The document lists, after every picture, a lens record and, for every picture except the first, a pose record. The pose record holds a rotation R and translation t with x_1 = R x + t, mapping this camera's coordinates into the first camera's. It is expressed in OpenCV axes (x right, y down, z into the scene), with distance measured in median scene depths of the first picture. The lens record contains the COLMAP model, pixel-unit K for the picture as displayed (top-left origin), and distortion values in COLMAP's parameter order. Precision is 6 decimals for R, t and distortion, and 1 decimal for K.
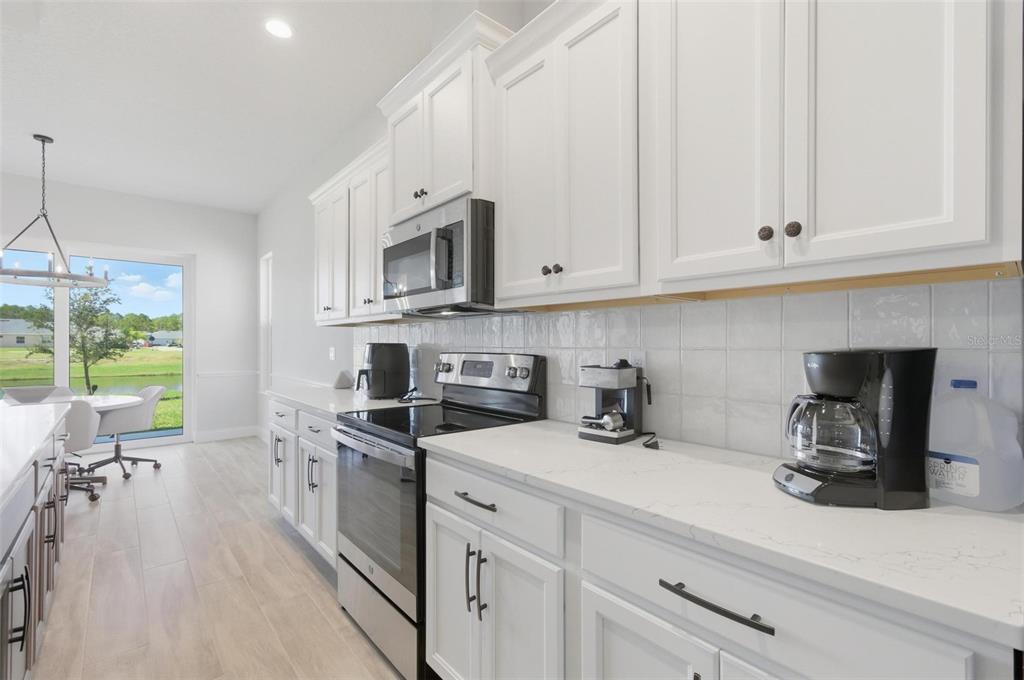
lens RADIAL K [[450.7, 0, 511.6], [0, 450.7, 343.5], [0, 0, 1]] dist [0.009359, -0.000175]
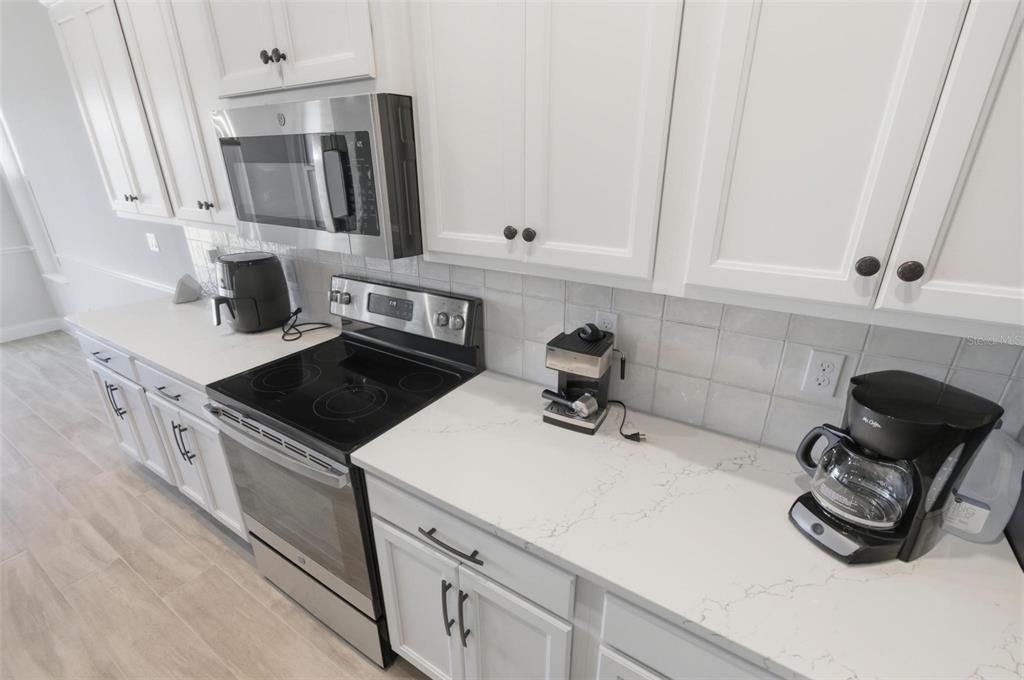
lens RADIAL K [[450.7, 0, 511.6], [0, 450.7, 343.5], [0, 0, 1]] dist [0.009359, -0.000175]
pose [[0.958128, -0.108935, 0.264809, -0.073537], [0.002426, 0.927861, 0.372918, -0.148522], [-0.286330, -0.356660, 0.889274, 0.171301]]
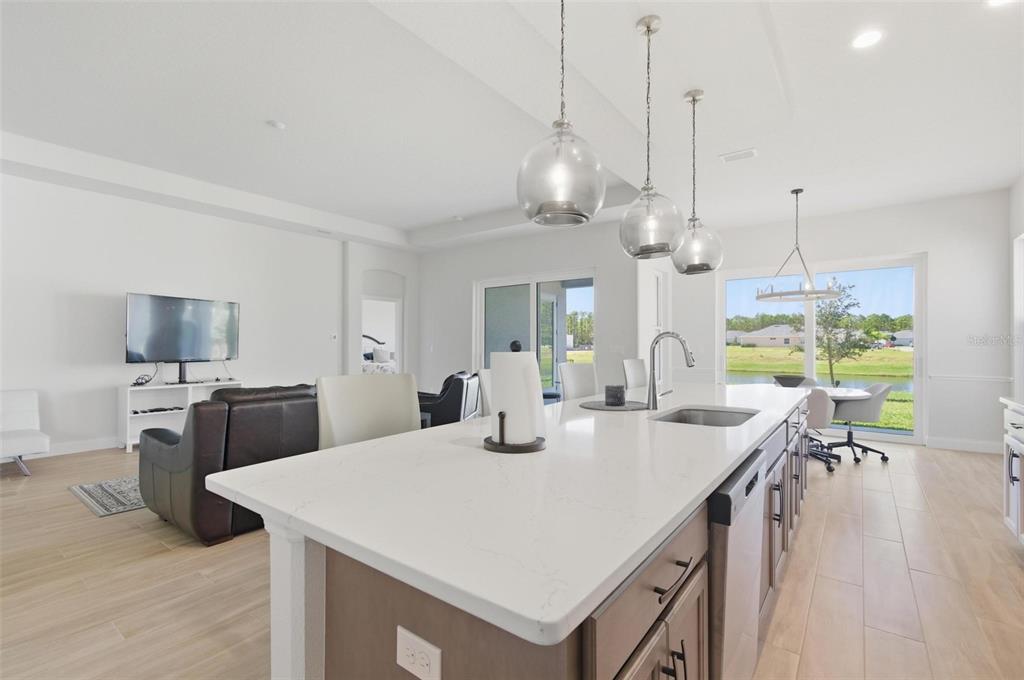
lens RADIAL K [[450.7, 0, 511.6], [0, 450.7, 343.5], [0, 0, 1]] dist [0.009359, -0.000175]
pose [[0.199002, -0.002827, -0.979995, 0.164432], [0.002271, 0.999994, -0.002424, -0.001975], [0.979997, -0.001744, 0.199007, -0.132076]]
